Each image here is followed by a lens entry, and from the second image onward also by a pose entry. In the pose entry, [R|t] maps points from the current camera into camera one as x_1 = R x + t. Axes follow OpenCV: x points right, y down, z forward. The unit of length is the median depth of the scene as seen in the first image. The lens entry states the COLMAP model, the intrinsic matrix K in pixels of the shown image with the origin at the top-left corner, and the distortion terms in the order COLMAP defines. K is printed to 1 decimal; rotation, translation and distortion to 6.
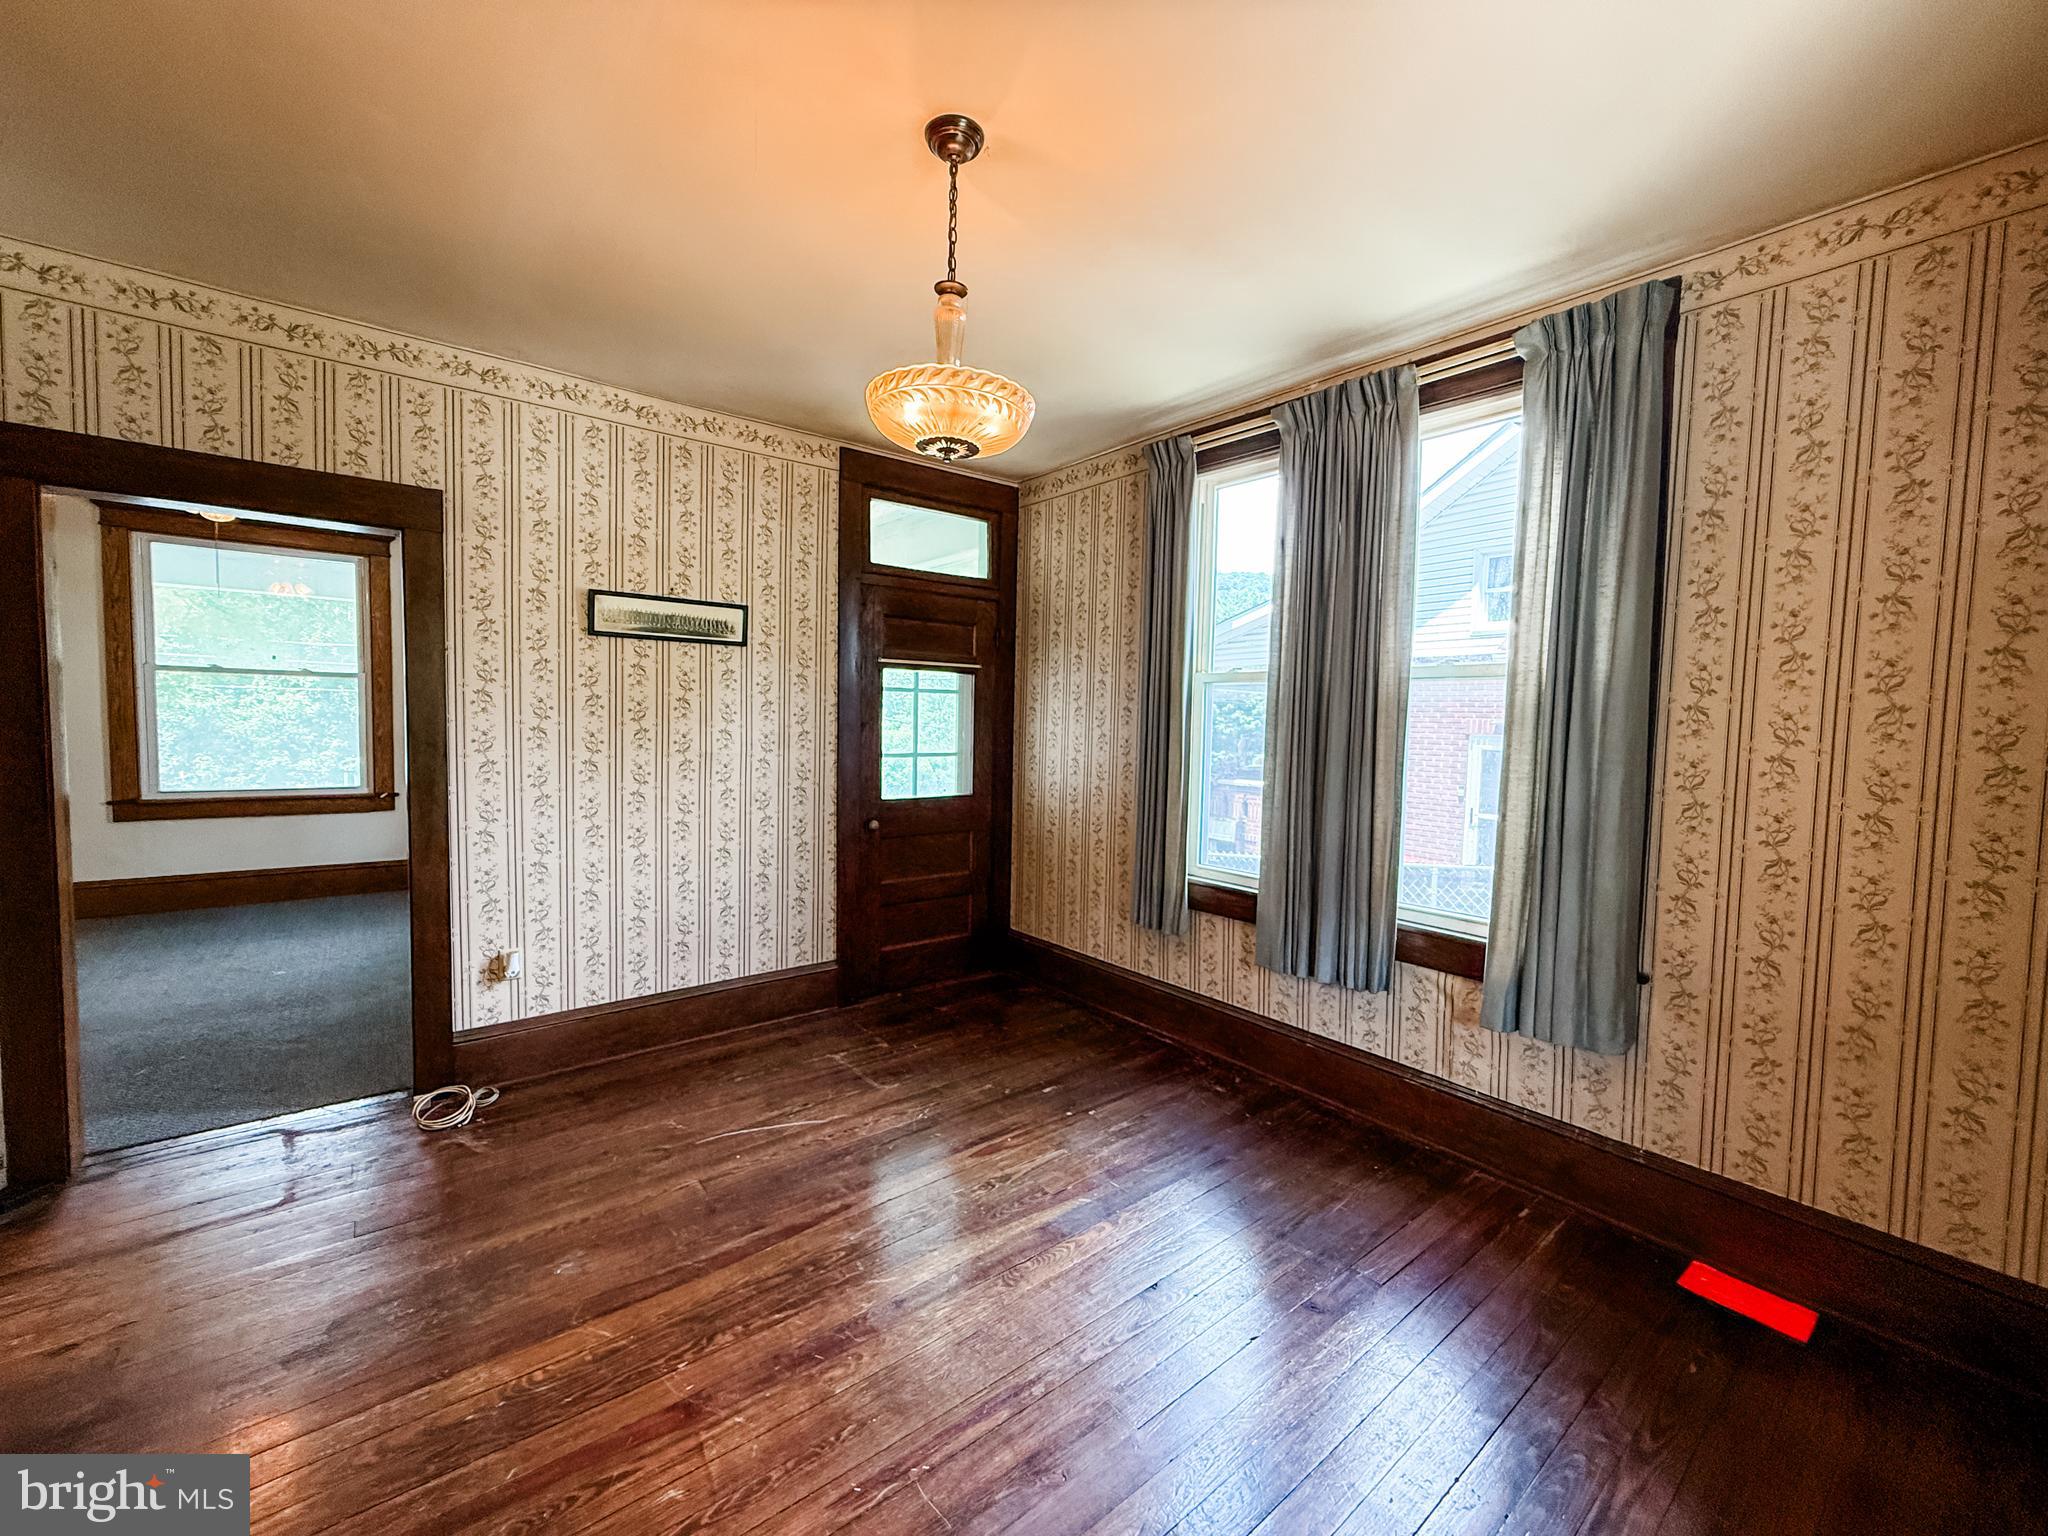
lens RADIAL K [[812.6, 0, 1016.1], [0, 812.6, 757.9], [0, 0, 1]] dist [0.001844, -0.000084]
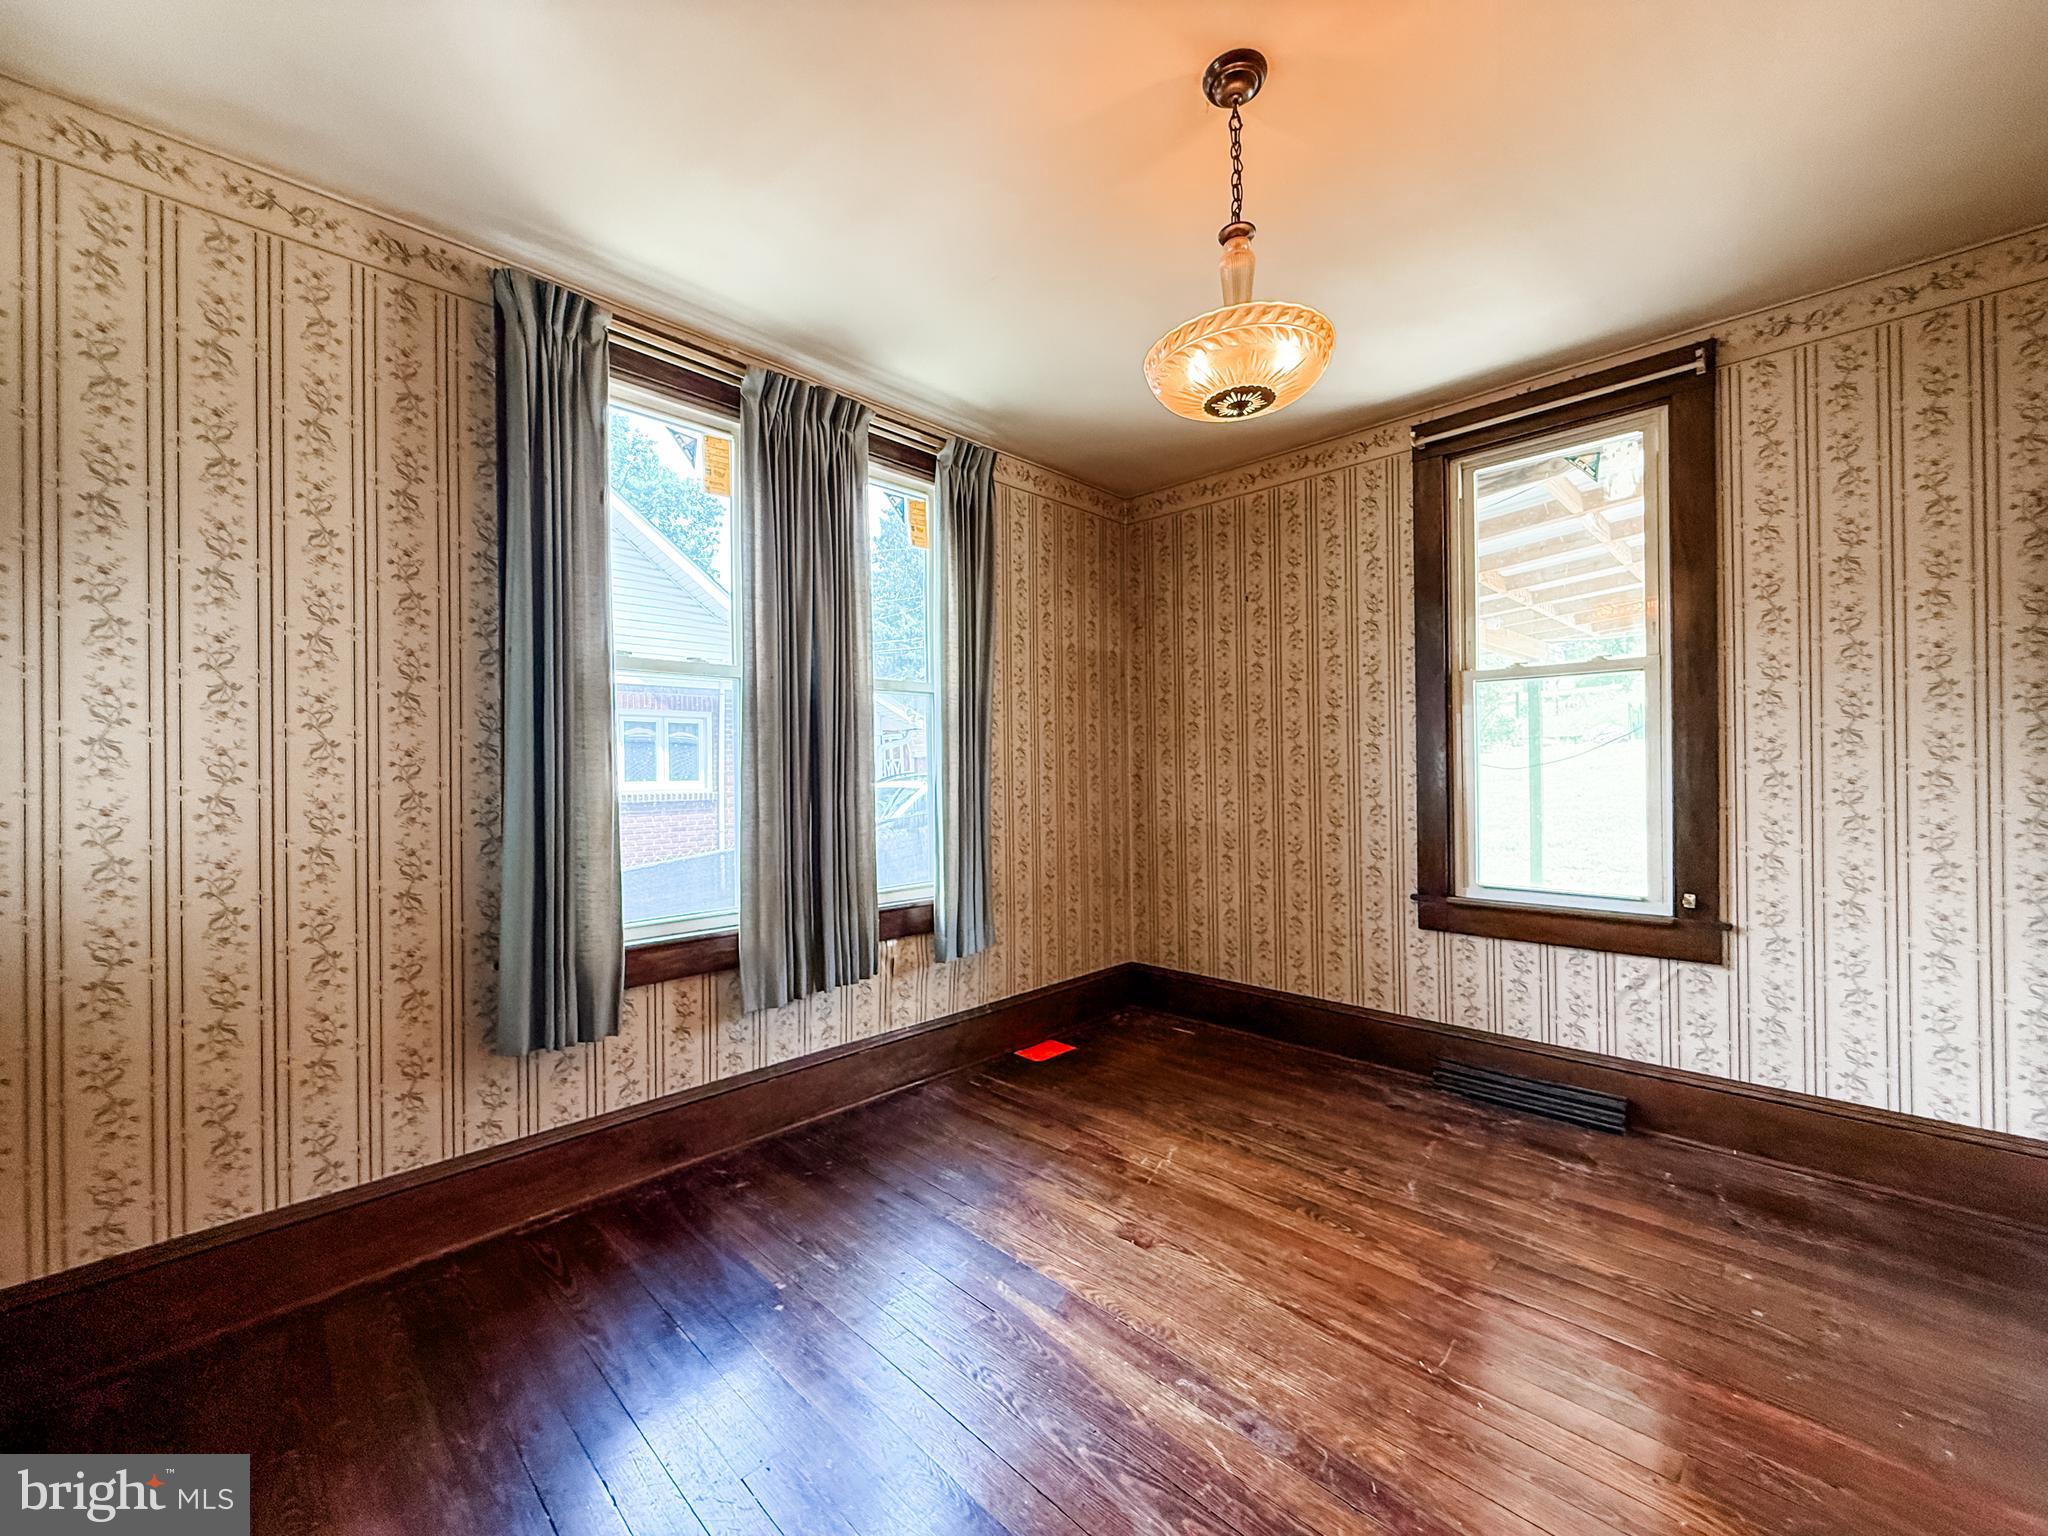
lens RADIAL K [[812.6, 0, 1020.8], [0, 812.6, 770.7], [0, 0, 1]] dist [0.001844, -0.000084]
pose [[-0.112425, -0.017746, 0.993502, -0.568652], [0.060577, 0.997858, 0.024679, 0.001936], [-0.991812, 0.062957, -0.111109, 0.807336]]
